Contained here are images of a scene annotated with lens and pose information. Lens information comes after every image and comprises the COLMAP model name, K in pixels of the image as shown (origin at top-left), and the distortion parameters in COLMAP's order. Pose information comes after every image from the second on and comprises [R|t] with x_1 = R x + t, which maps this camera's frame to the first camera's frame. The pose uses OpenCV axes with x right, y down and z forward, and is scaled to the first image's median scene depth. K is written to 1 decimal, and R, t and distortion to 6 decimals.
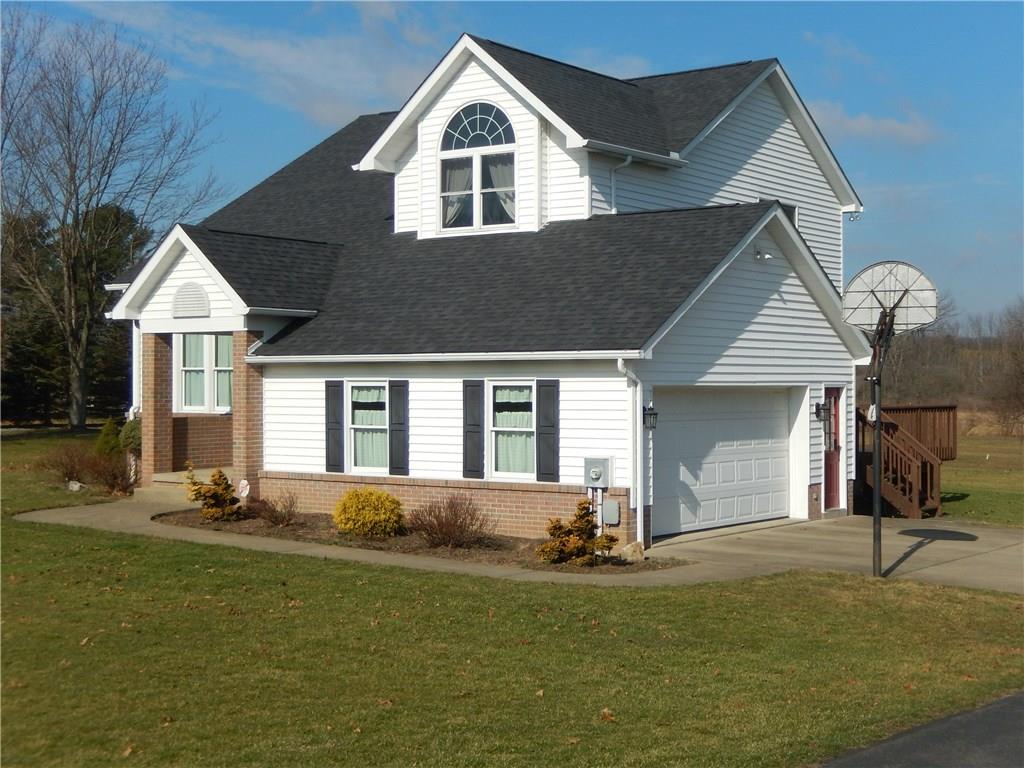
lens RADIAL K [[1523.1, 0, 512.0], [0, 1523.1, 384.0], [0, 0, 1]] dist [-0.032433, -0.024350]
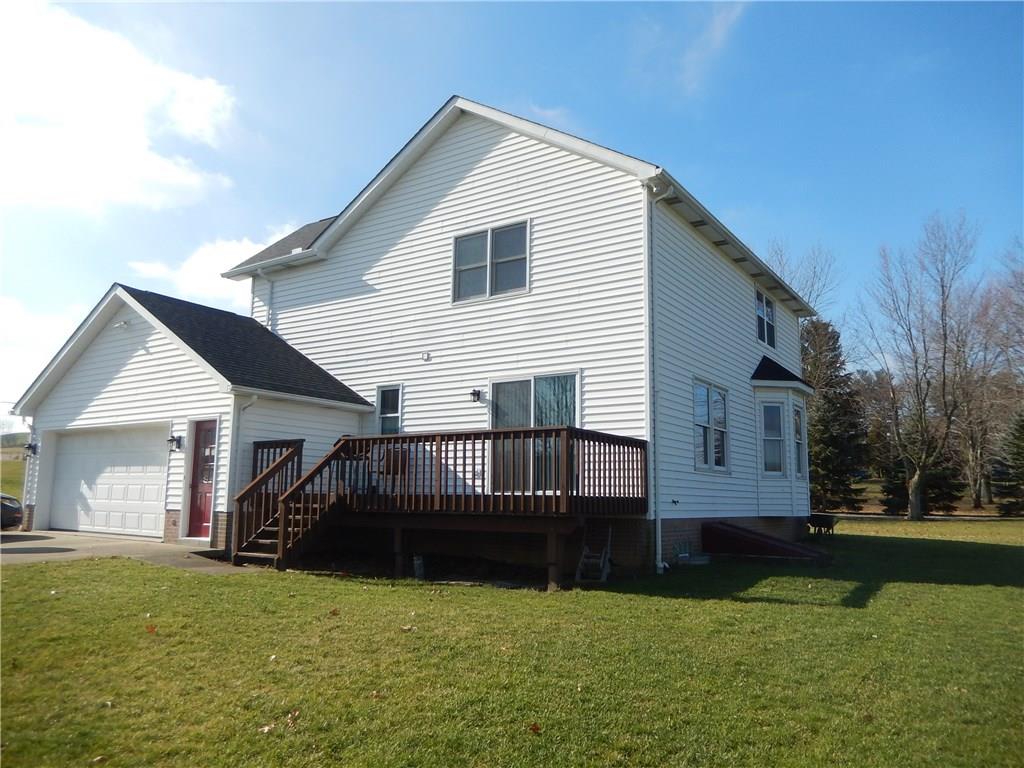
lens RADIAL K [[765.7, 0, 512.0], [0, 765.7, 384.0], [0, 0, 1]] dist [-0.005640, 0.002954]
pose [[0.035748, -0.153072, -0.987568, 0.812434], [-0.013676, 0.988032, -0.153639, 0.061698], [0.999267, 0.018999, 0.033227, 1.297810]]
